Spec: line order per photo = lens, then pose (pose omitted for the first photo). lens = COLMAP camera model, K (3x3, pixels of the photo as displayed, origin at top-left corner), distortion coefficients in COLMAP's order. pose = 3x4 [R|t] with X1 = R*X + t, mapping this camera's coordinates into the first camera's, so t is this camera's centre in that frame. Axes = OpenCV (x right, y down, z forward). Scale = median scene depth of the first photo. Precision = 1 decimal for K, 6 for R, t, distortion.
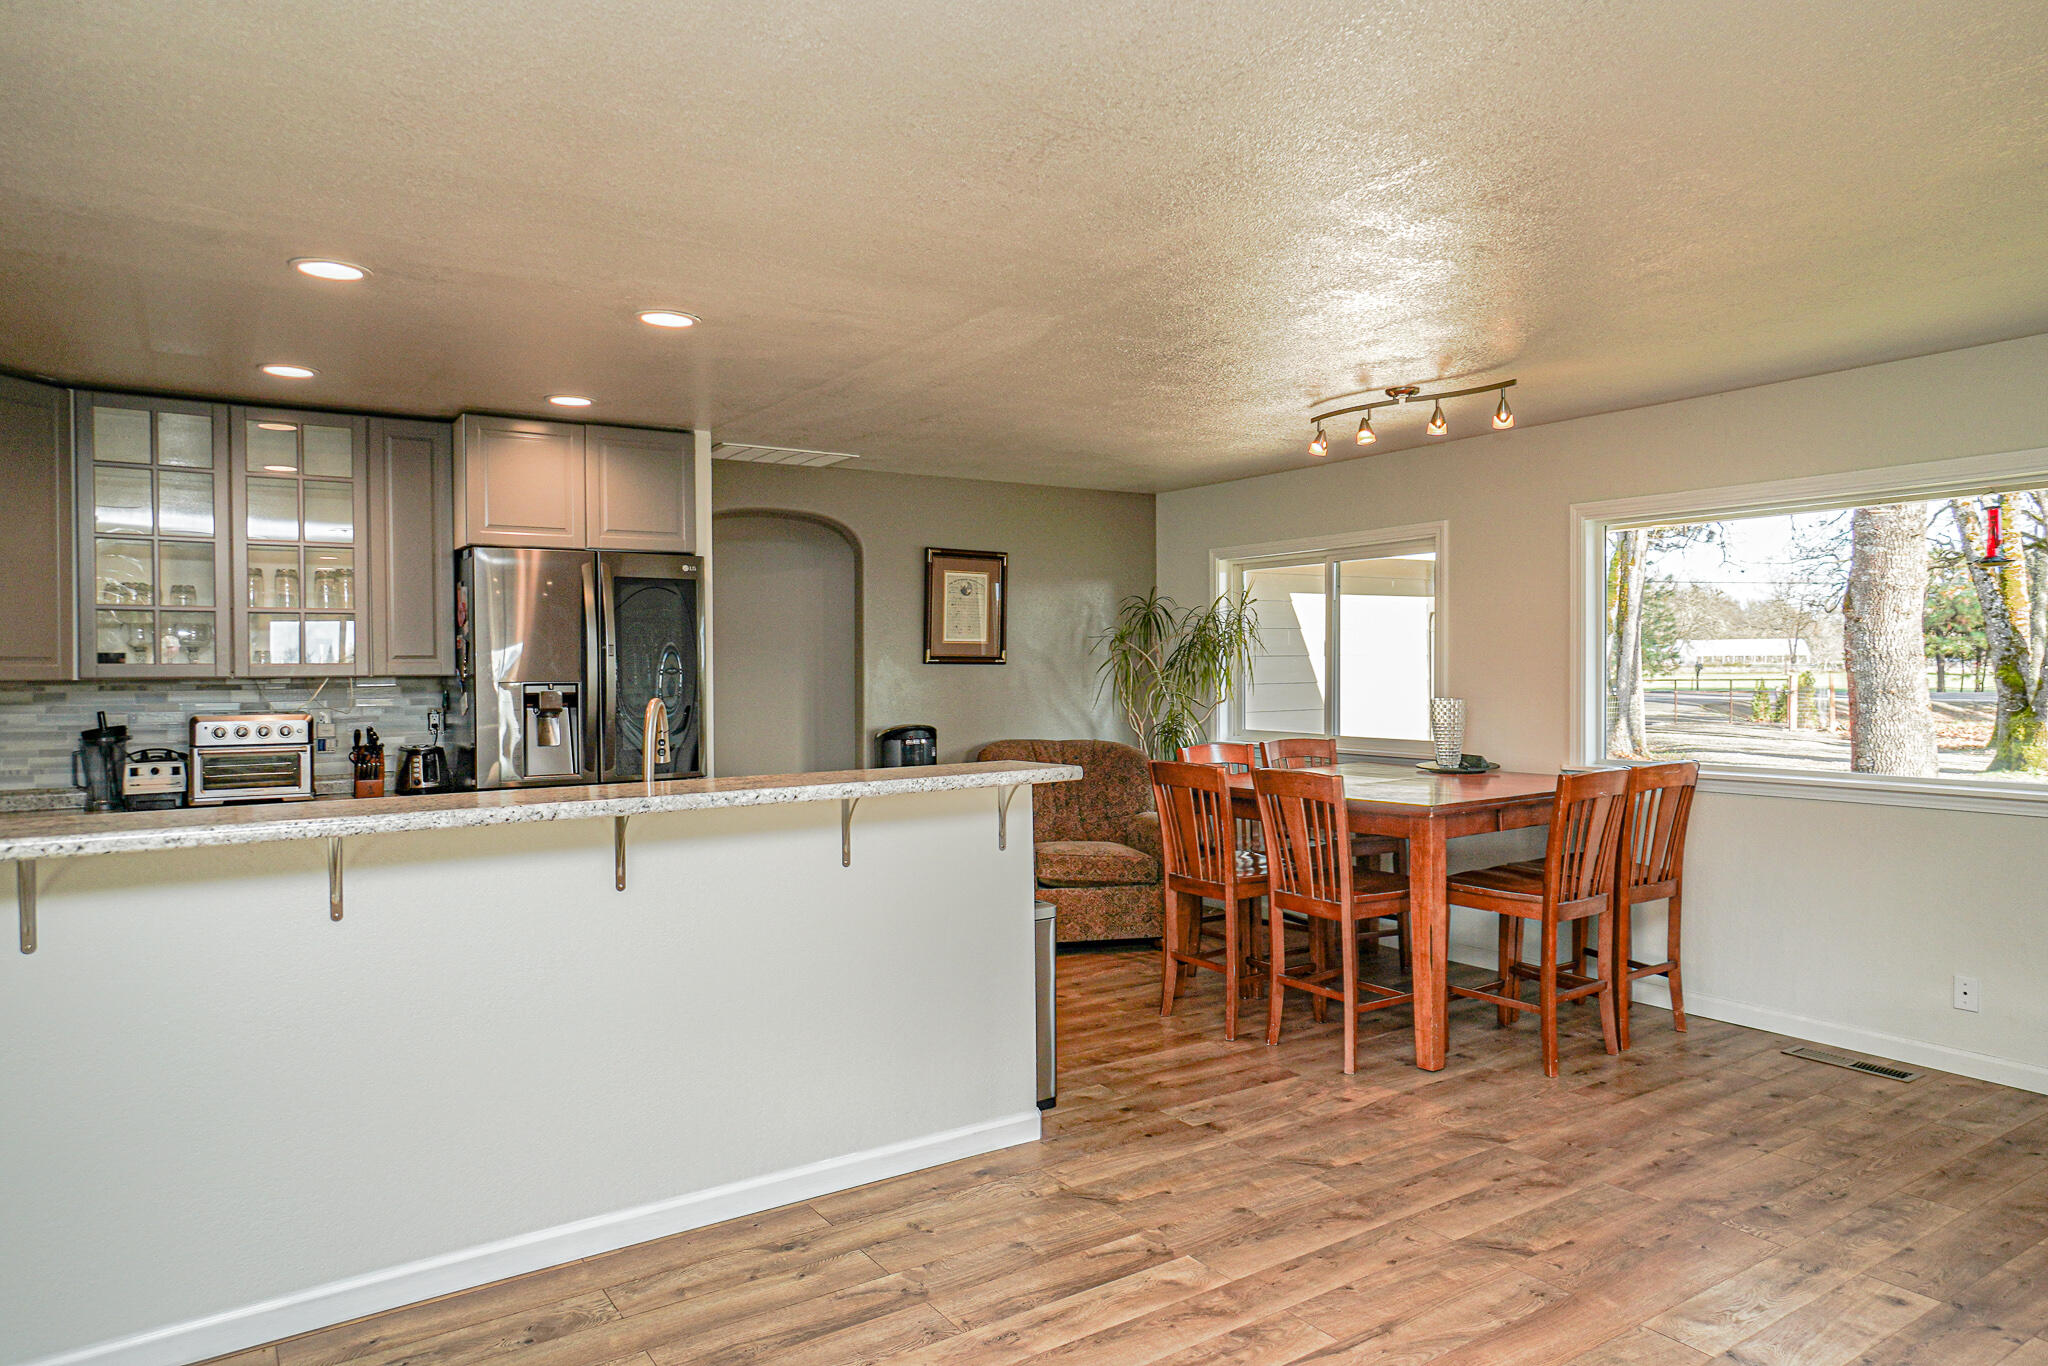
lens RADIAL K [[1278.6, 0, 1022.6], [0, 1278.6, 678.6], [0, 0, 1]] dist [0.000544, 0.004232]
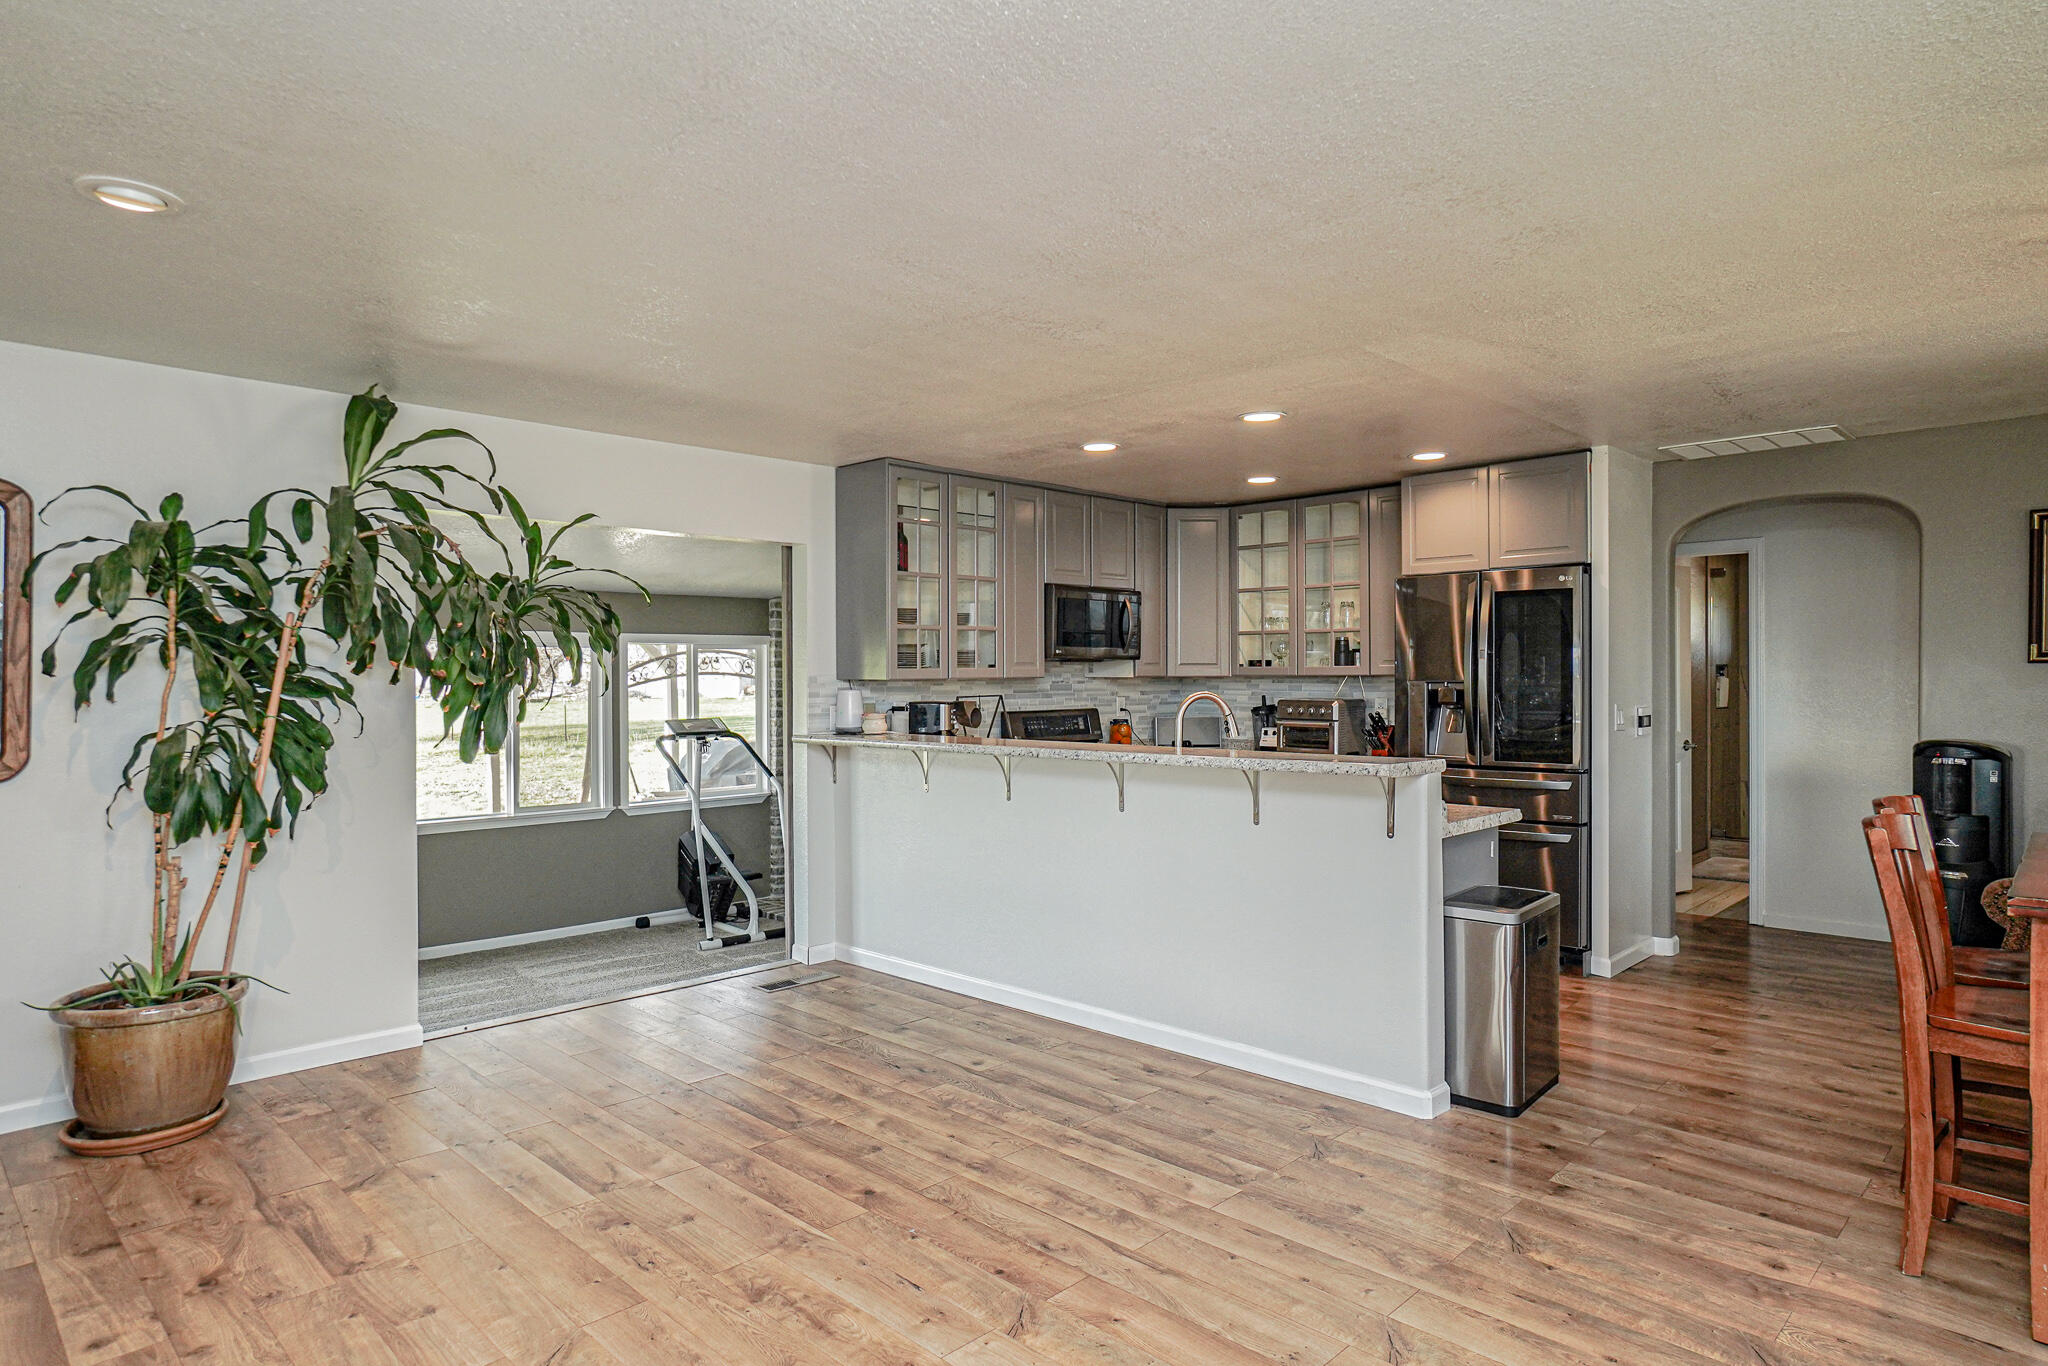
lens RADIAL K [[1194.1, 0, 1025.8], [0, 1194.1, 678.0], [0, 0, 1]] dist [-0.000132, 0.008854]
pose [[0.195844, 0.008811, -0.980595, 0.961477], [-0.005373, 0.999954, 0.007911, -0.009654], [0.980620, 0.003719, 0.195883, 0.512411]]
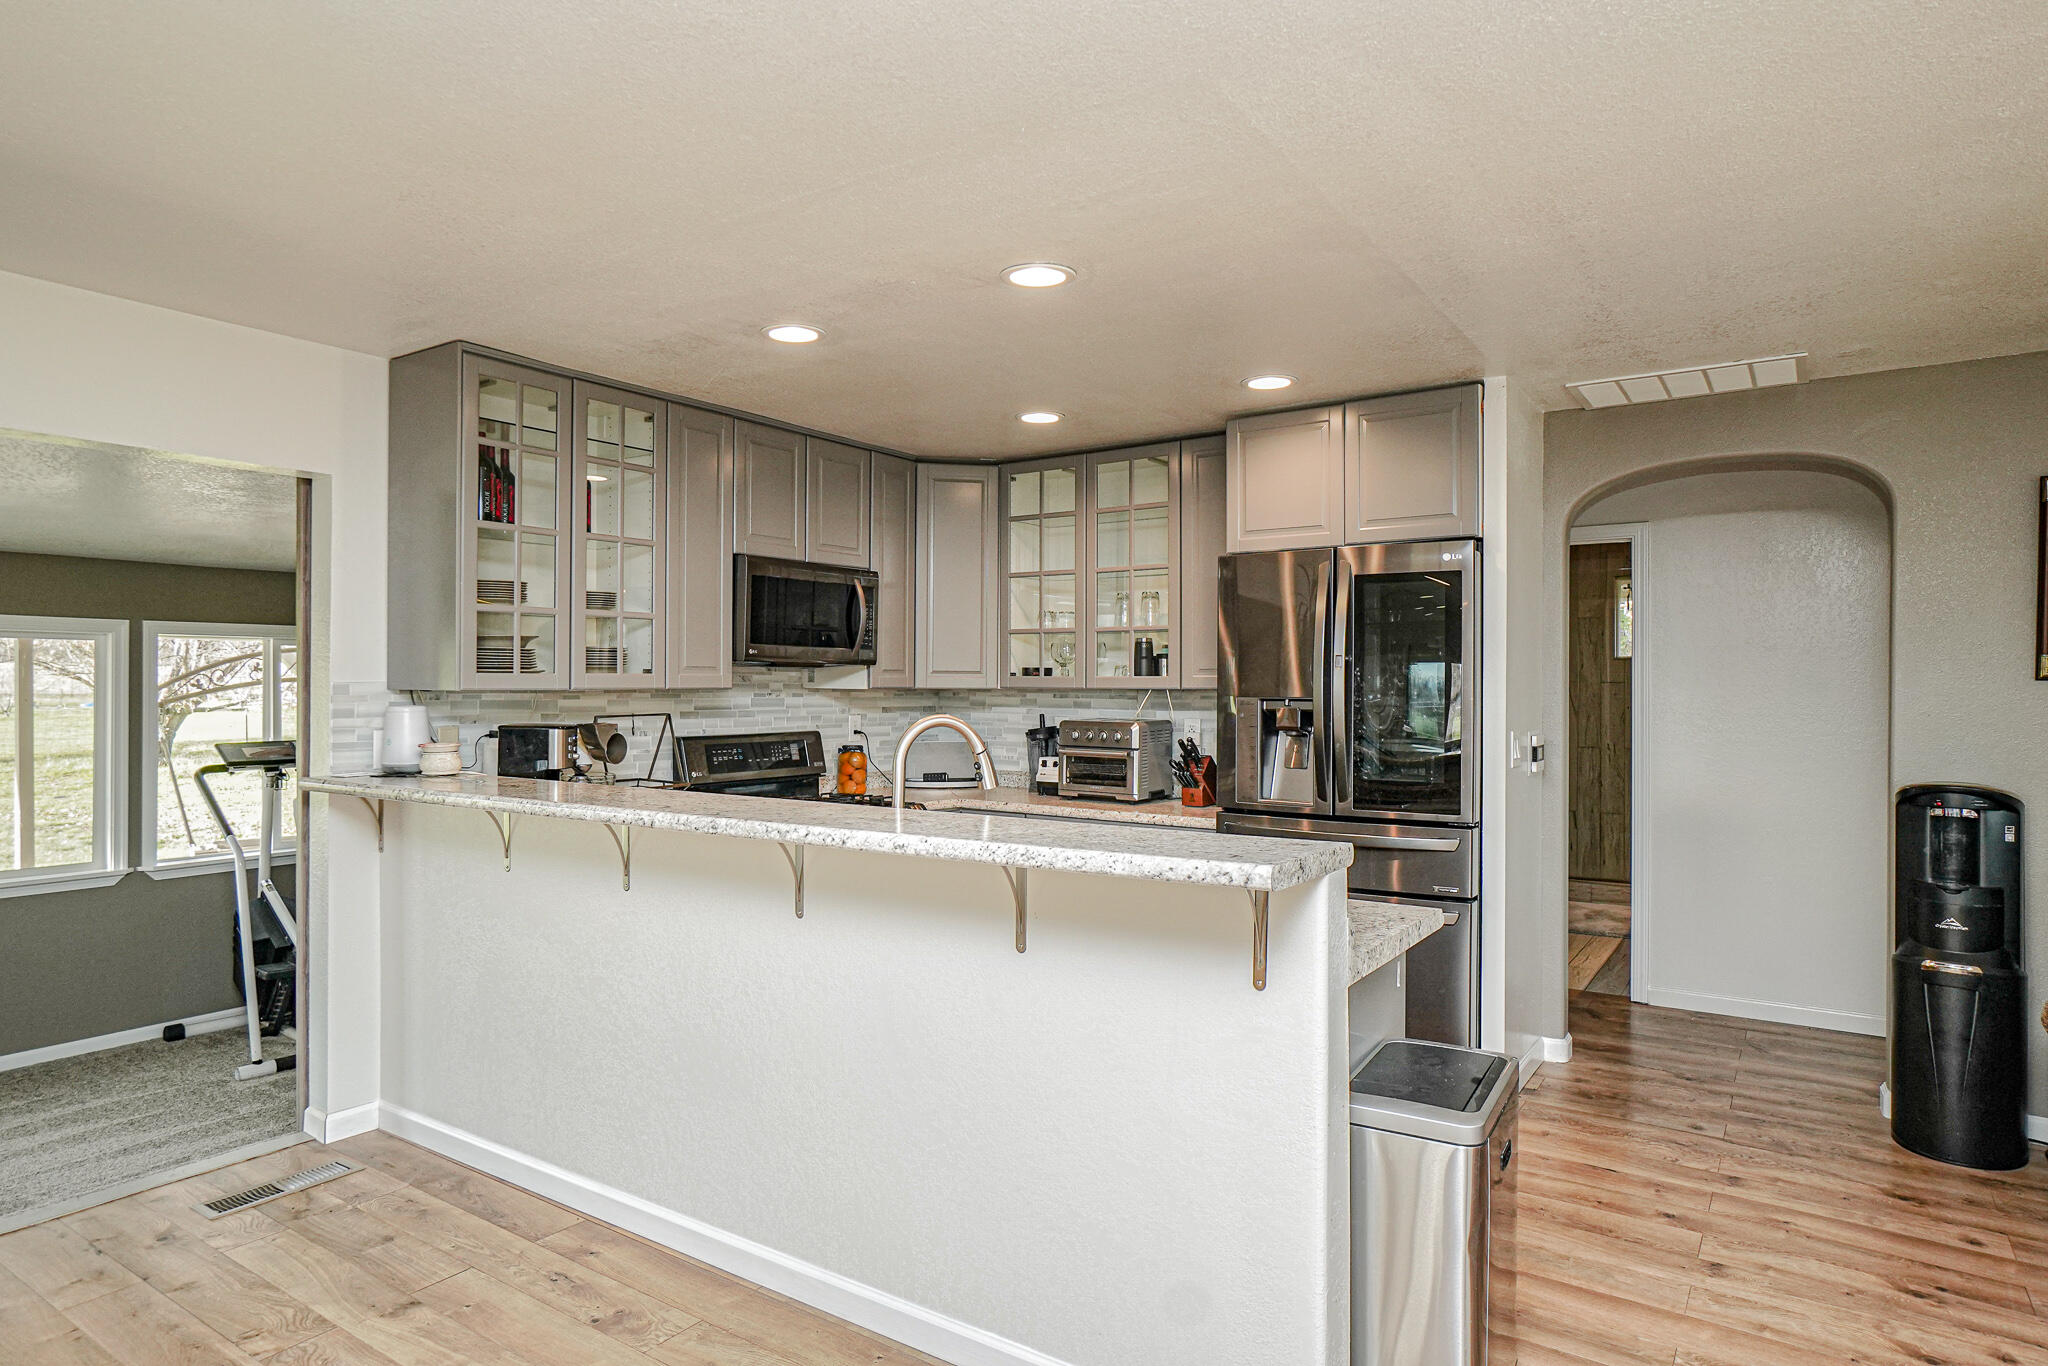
lens RADIAL K [[1194.1, 0, 1023.6], [0, 1194.1, 679.6], [0, 0, 1]] dist [-0.000132, 0.008854]
pose [[0.365241, 0.003867, -0.930905, 0.487017], [-0.014435, 0.999895, -0.001510, -0.008436], [0.930801, 0.013989, 0.365258, 0.716384]]
